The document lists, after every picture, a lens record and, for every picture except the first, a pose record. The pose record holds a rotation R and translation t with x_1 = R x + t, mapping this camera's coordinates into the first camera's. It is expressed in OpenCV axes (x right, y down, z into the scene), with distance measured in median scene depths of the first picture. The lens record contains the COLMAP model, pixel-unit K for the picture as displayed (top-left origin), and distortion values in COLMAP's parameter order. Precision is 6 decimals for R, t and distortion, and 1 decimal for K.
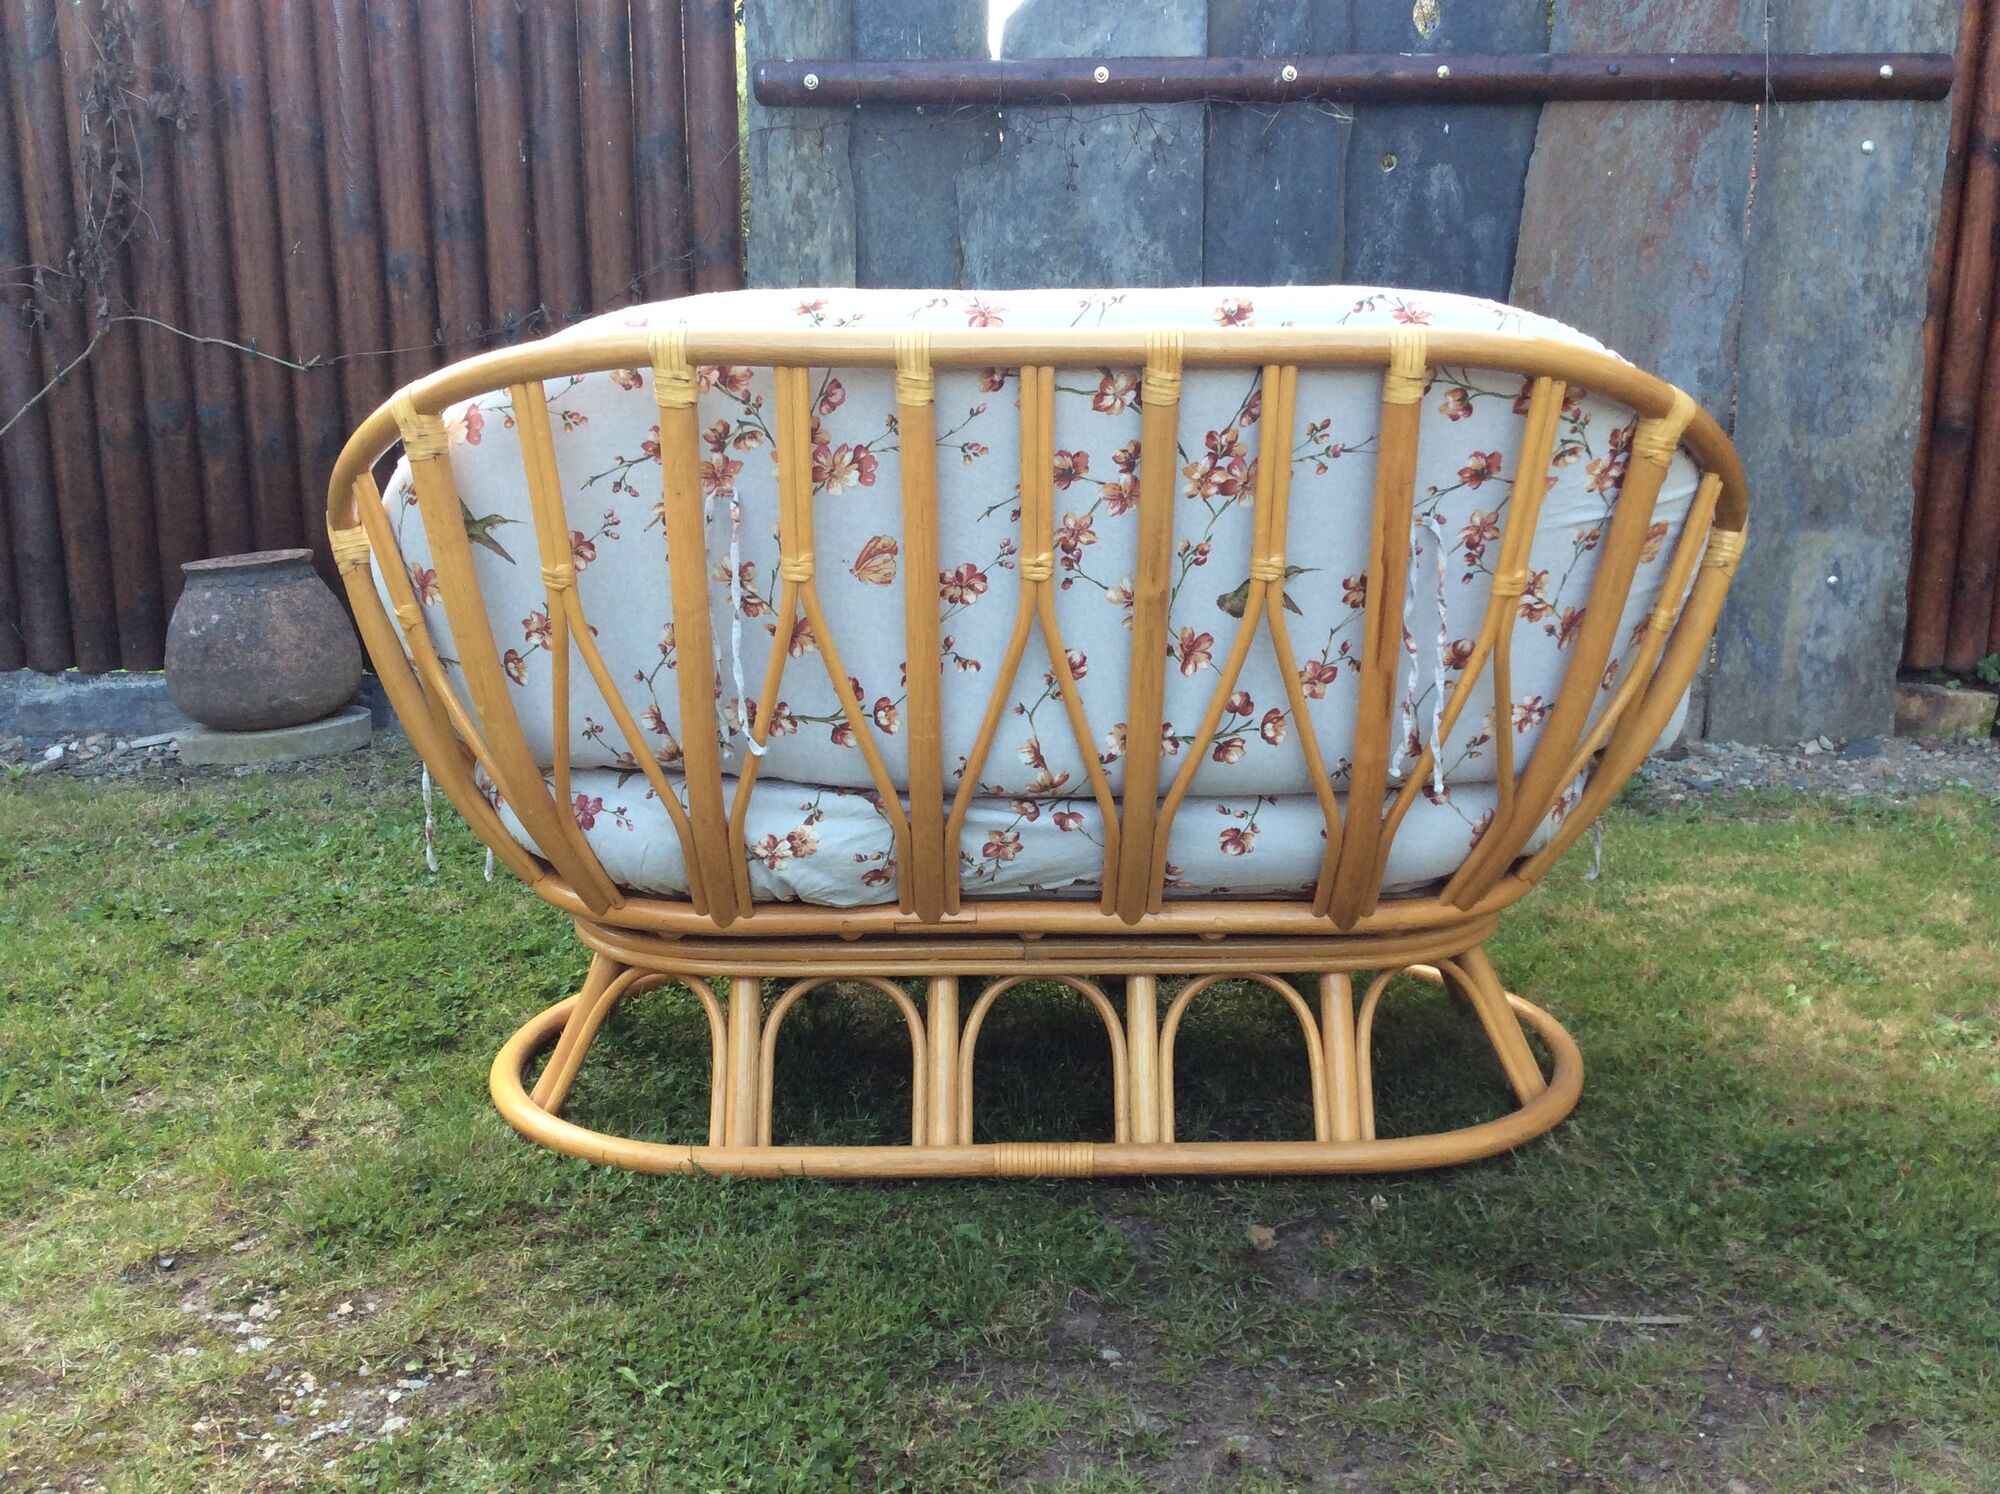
lens RADIAL K [[1823.0, 0, 1004.1], [0, 1823.0, 753.8], [0, 0, 1]] dist [0.009610, 0.000000]
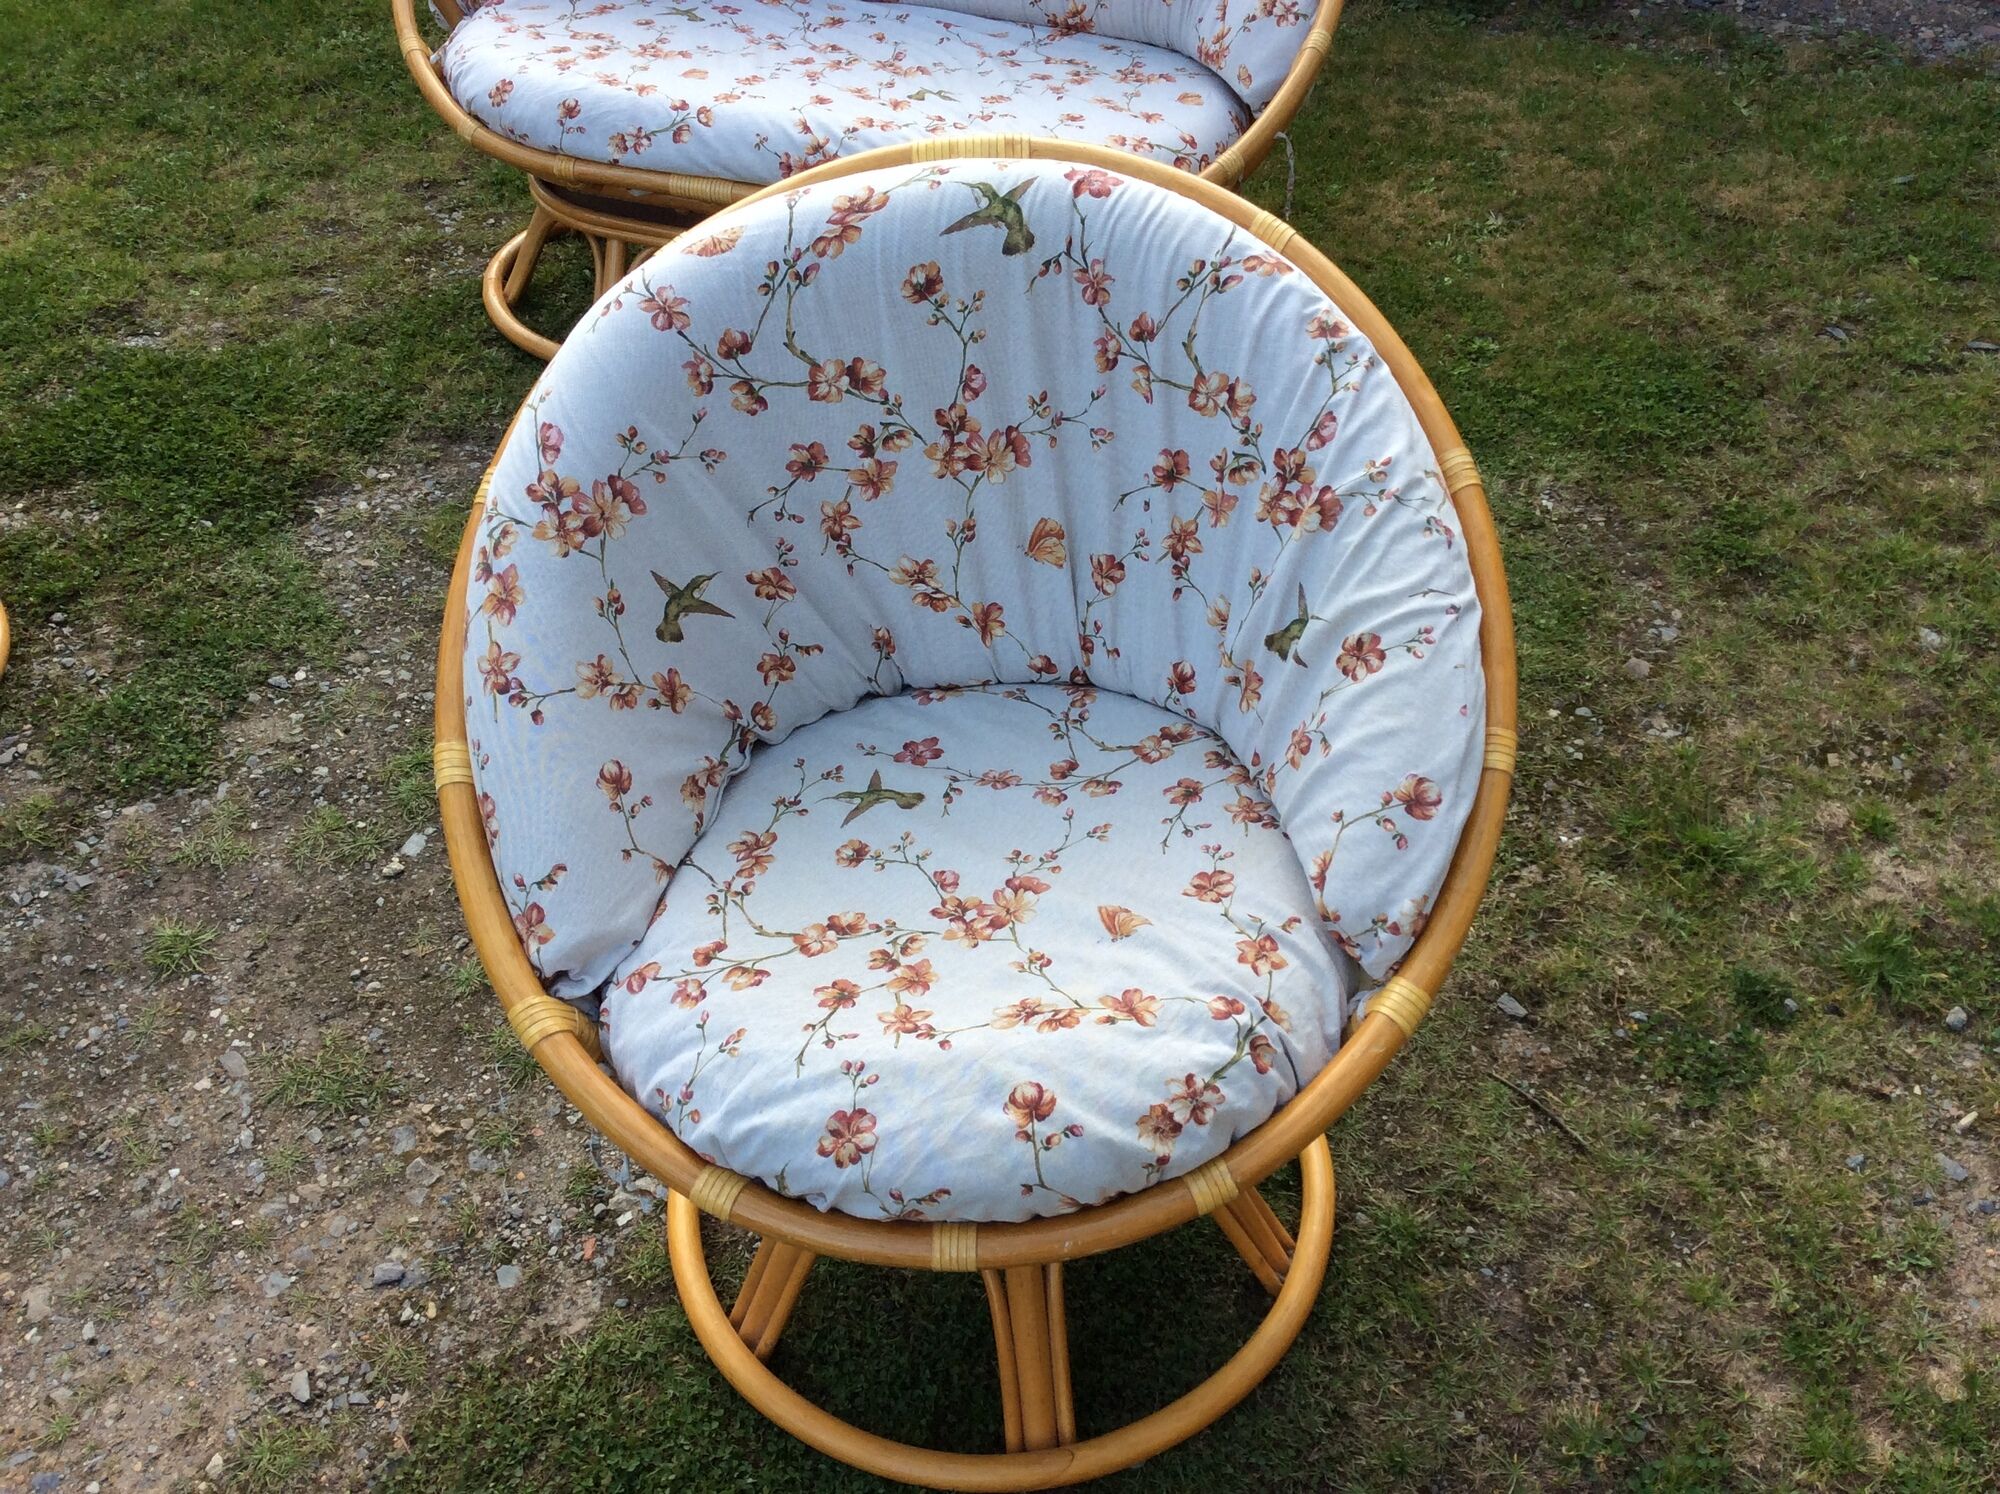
lens RADIAL K [[1823.0, 0, 1028.8], [0, 1823.0, 779.7], [0, 0, 1]] dist [0.009610, 0.000000]
pose [[0.935741, 0.243174, -0.255450, 0.392481], [-0.084282, 0.857490, 0.507550, -0.110248], [0.342469, -0.453405, 0.822884, -0.336258]]
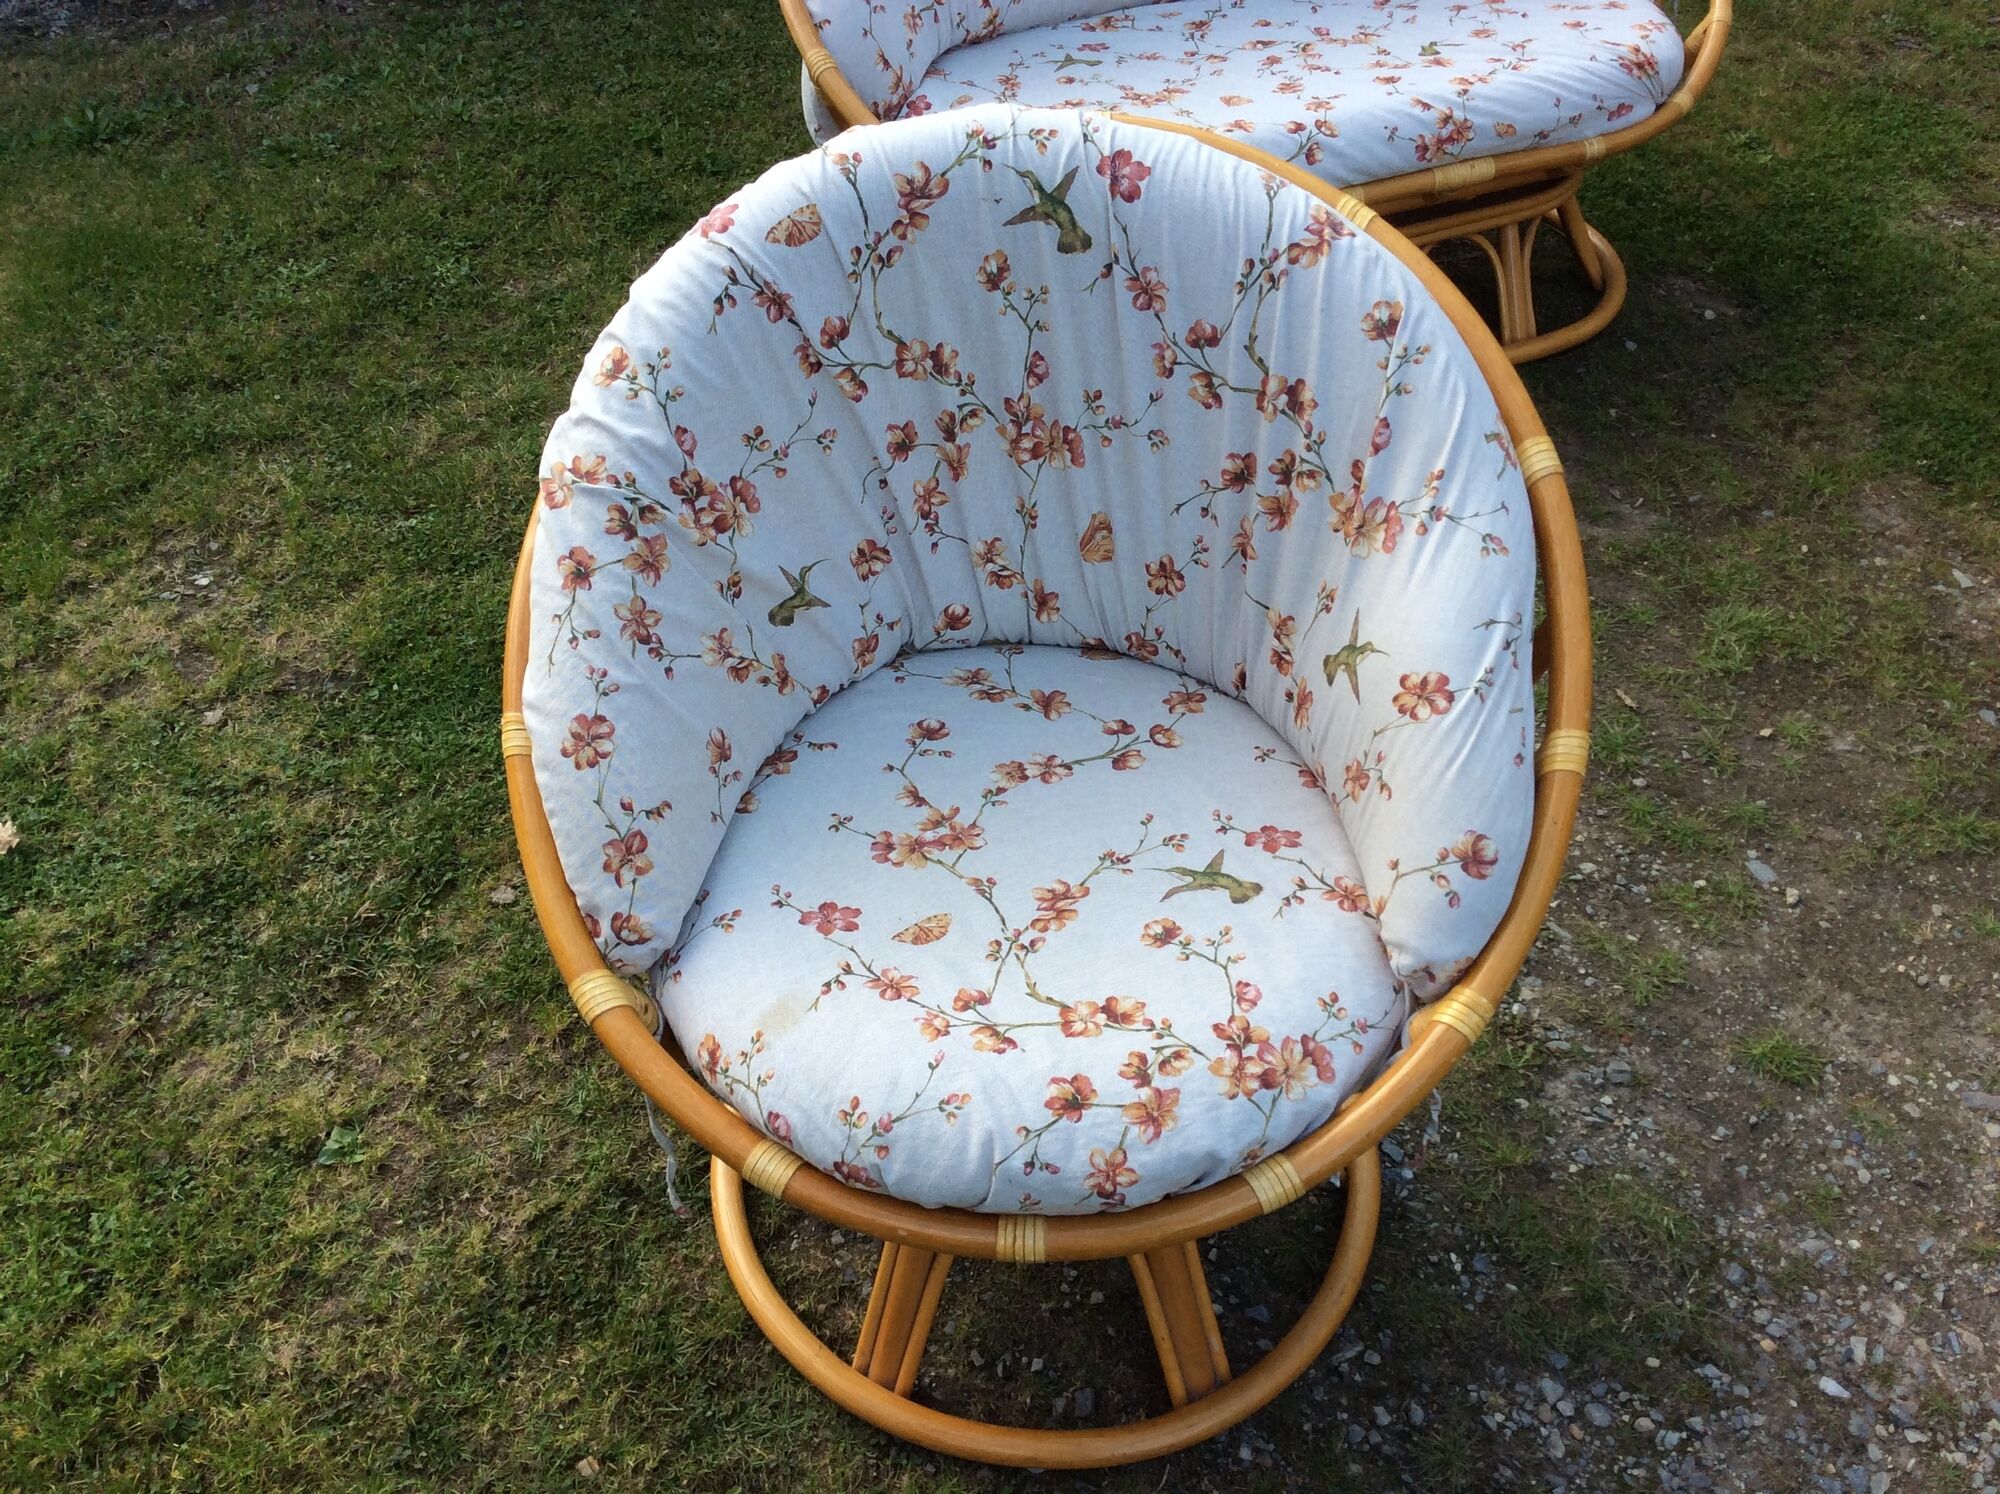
lens RADIAL K [[1823.0, 0, 954.6], [0, 1823.0, 762.8], [0, 0, 1]] dist [0.009610, 0.000000]
pose [[0.951272, -0.226993, 0.208701, -0.303823], [0.095621, 0.860616, 0.500197, -0.109171], [-0.293153, -0.455867, 0.840385, -0.311277]]
